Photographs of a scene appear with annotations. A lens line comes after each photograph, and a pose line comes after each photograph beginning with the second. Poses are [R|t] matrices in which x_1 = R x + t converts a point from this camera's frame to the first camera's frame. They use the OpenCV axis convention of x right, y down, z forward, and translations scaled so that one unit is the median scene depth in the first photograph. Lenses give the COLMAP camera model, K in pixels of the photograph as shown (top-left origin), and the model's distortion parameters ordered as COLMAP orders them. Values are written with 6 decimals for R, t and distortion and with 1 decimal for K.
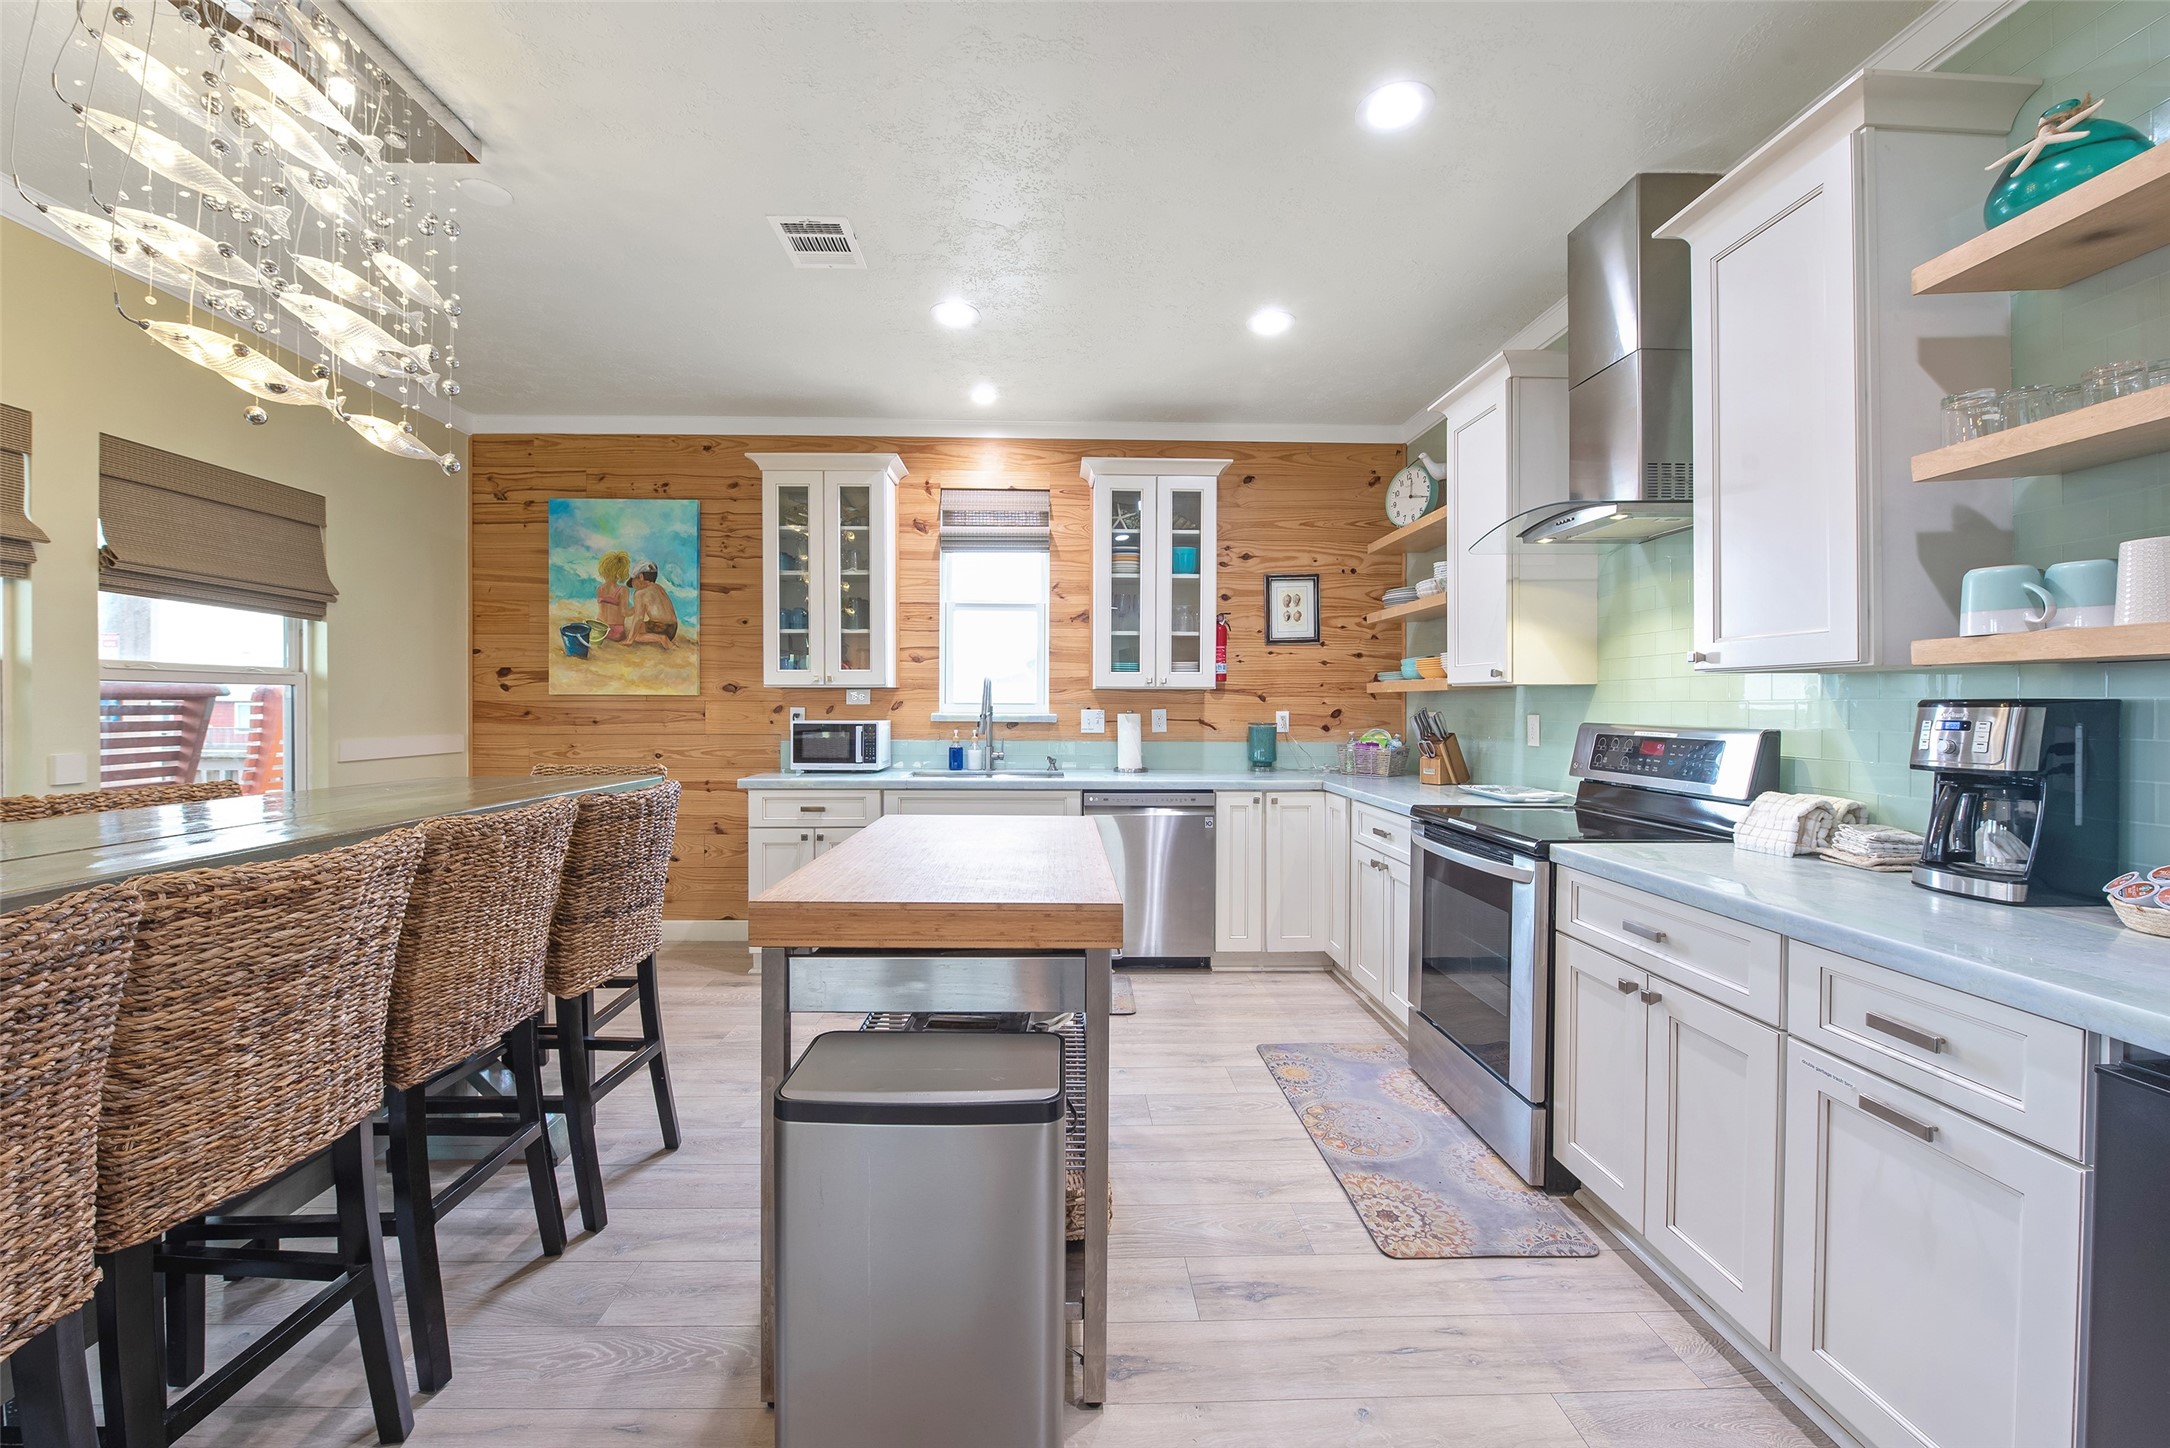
lens RADIAL K [[872.1, 0, 1093.1], [0, 872.1, 716.3], [0, 0, 1]] dist [-0.008754, -0.001966]
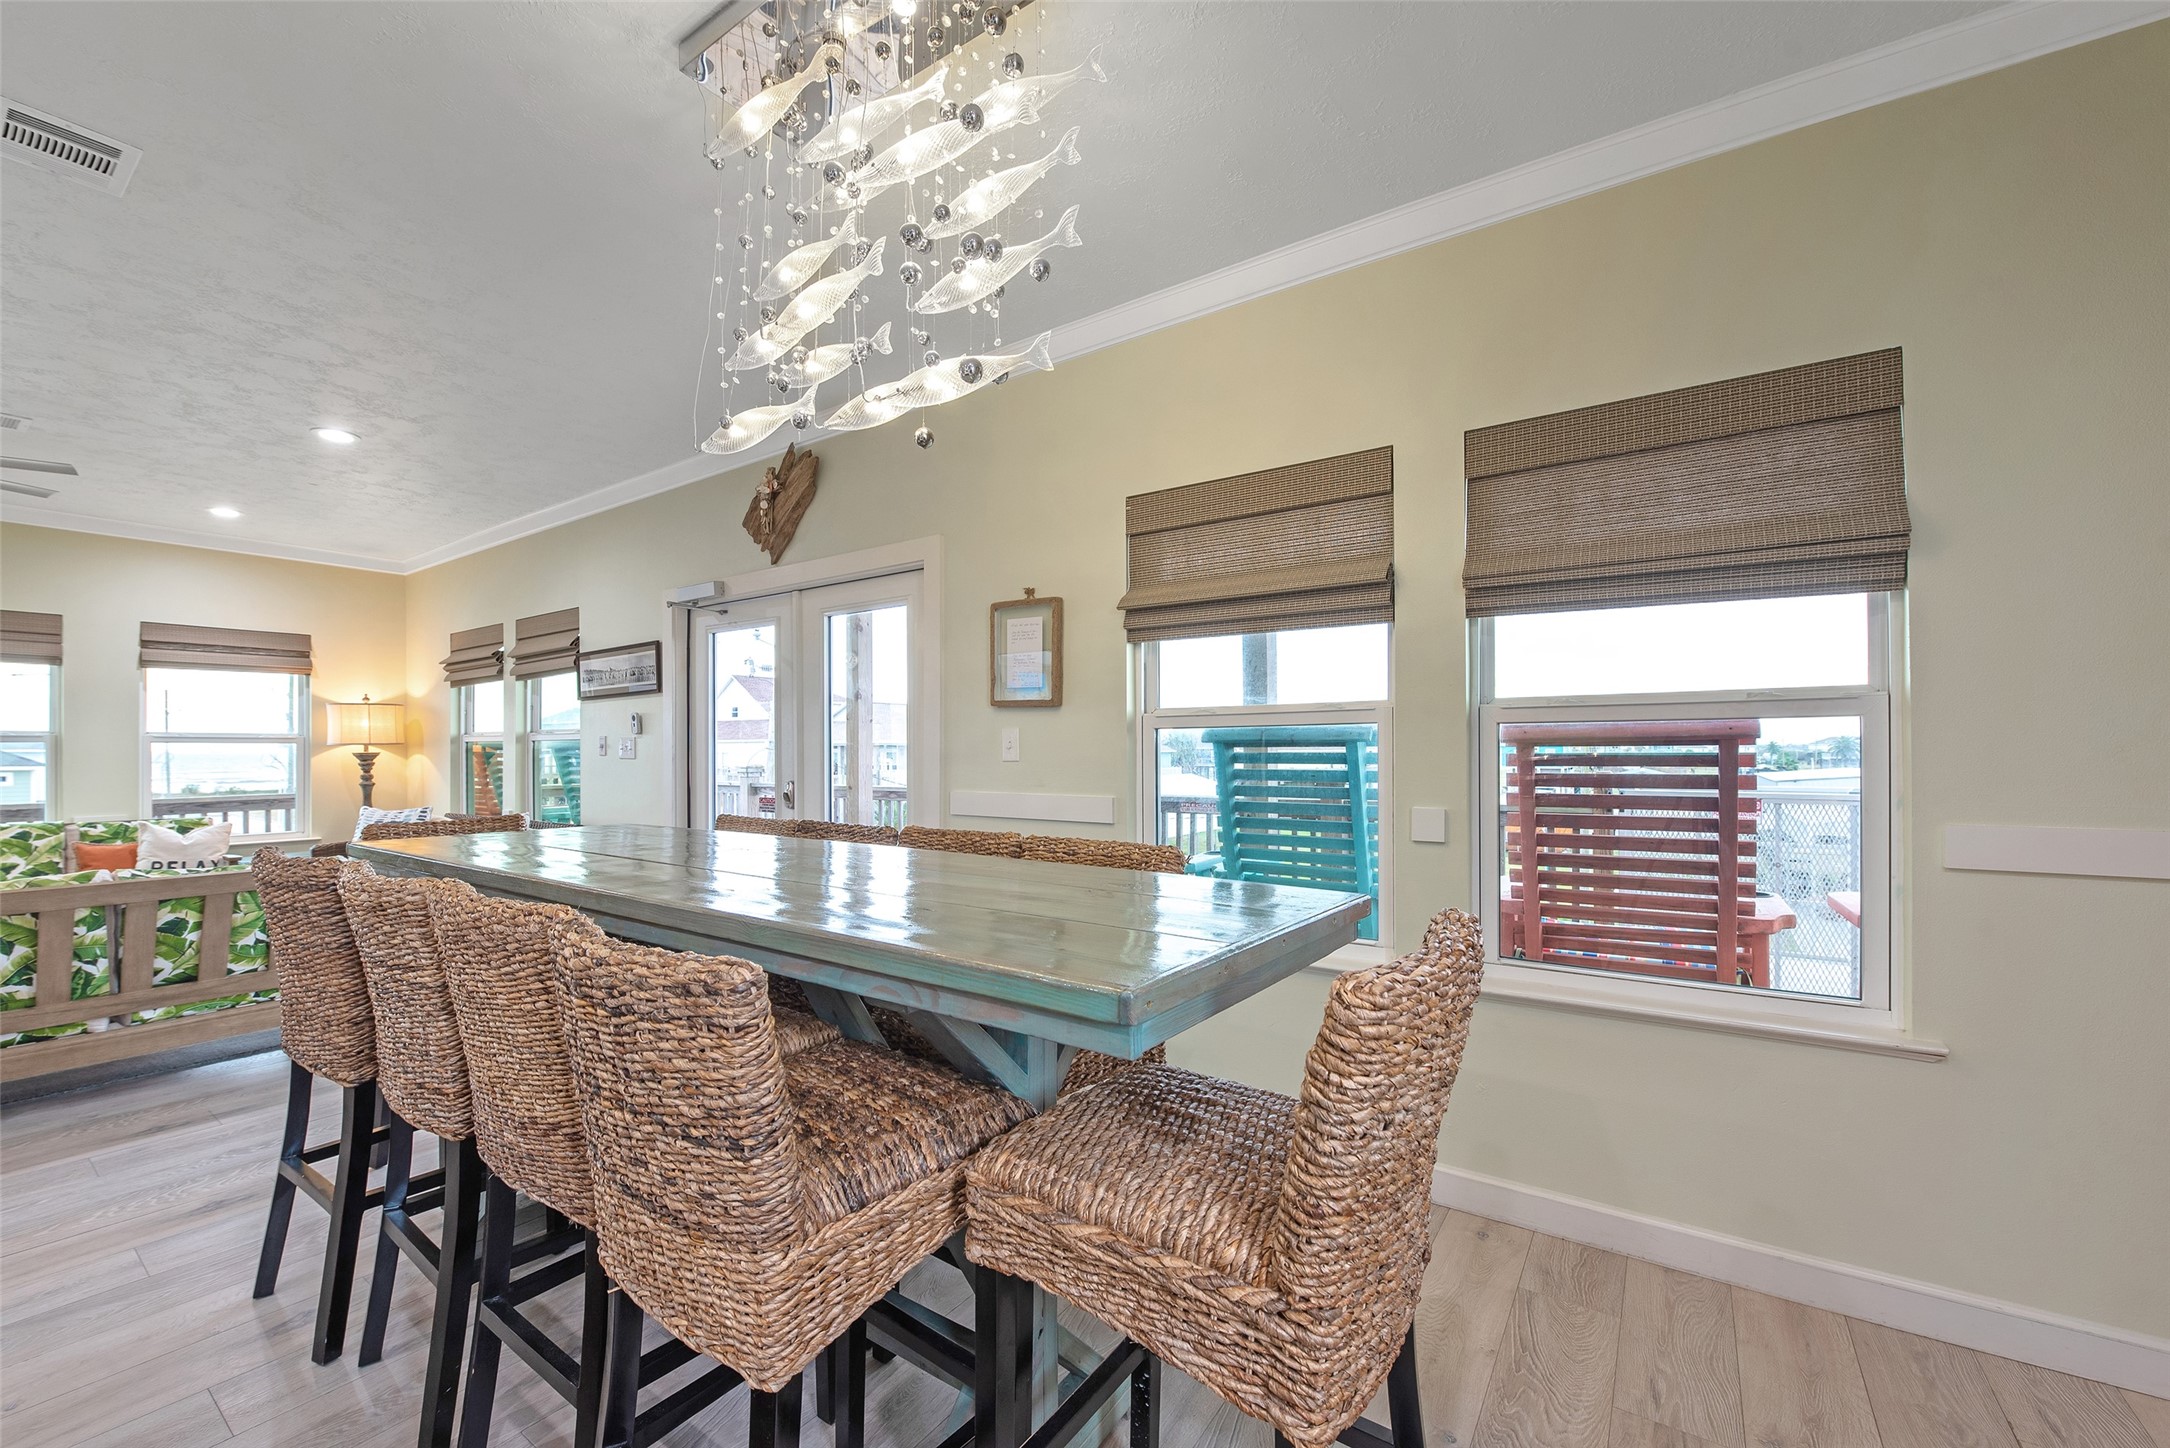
lens RADIAL K [[872.1, 0, 1079.9], [0, 872.1, 748.0], [0, 0, 1]] dist [-0.008754, -0.001966]
pose [[-0.595220, 0.003109, -0.803557, -0.146425], [-0.005159, 0.999957, 0.007690, -0.014134], [0.803546, 0.008723, -0.595179, 0.725181]]
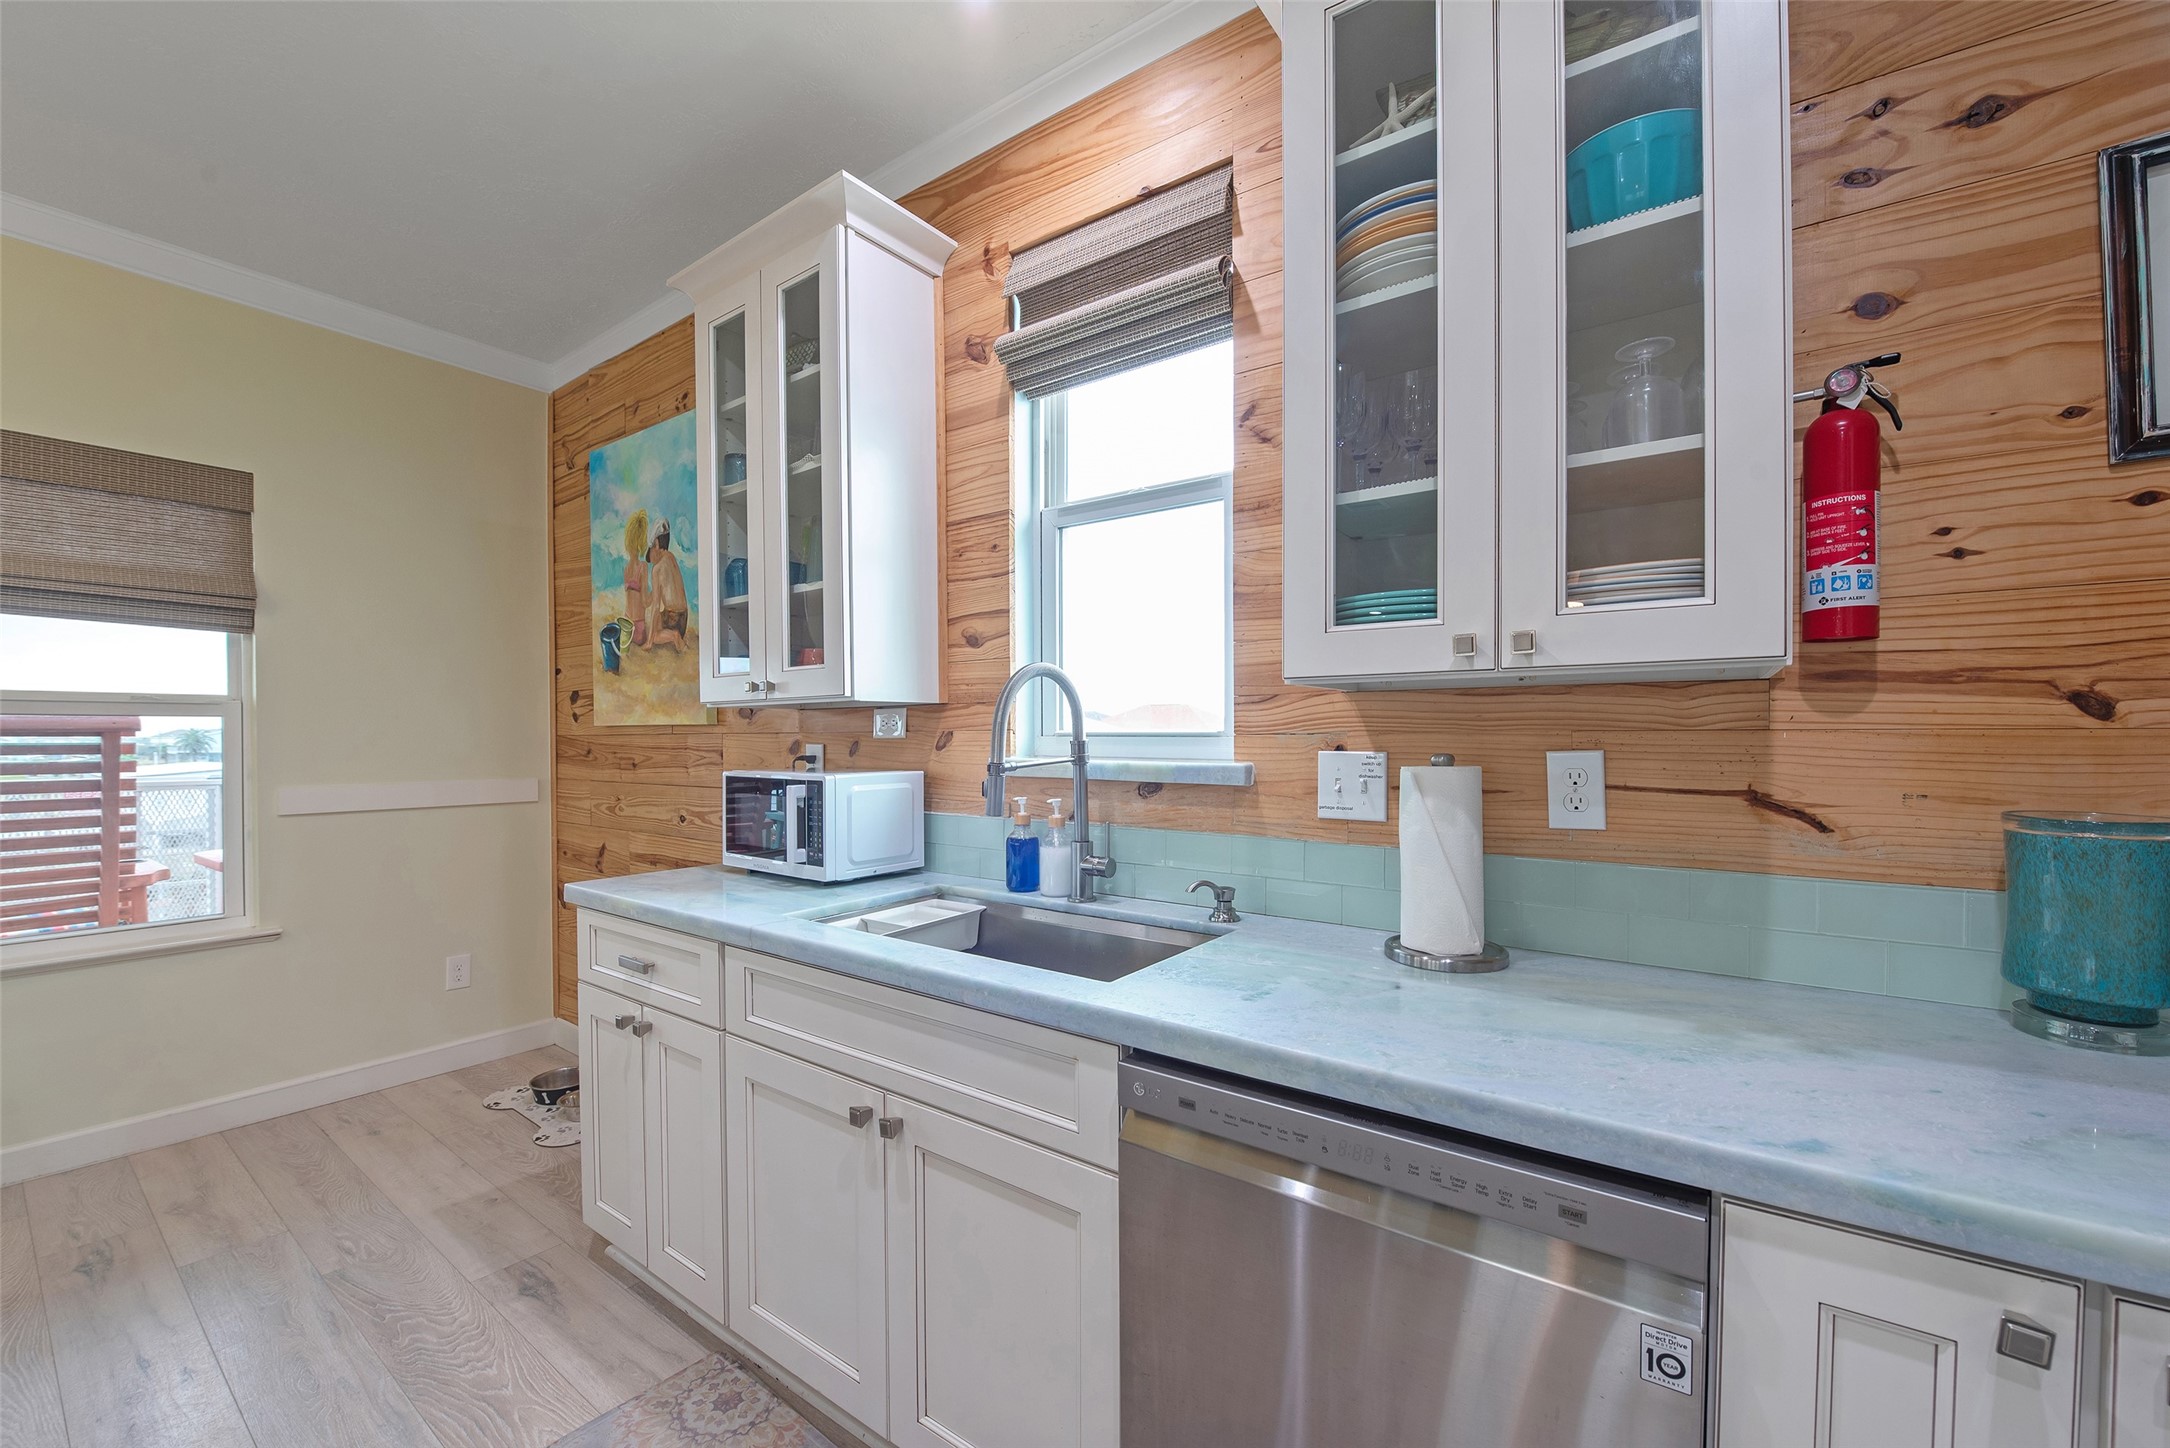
lens RADIAL K [[872.1, 0, 1080.9], [0, 872.1, 739.5], [0, 0, 1]] dist [-0.008754, -0.001966]
pose [[0.773051, -0.002698, -0.634338, 0.138214], [-0.003363, 0.999959, -0.008350, -0.009227], [0.634335, 0.008588, 0.773010, 0.694219]]
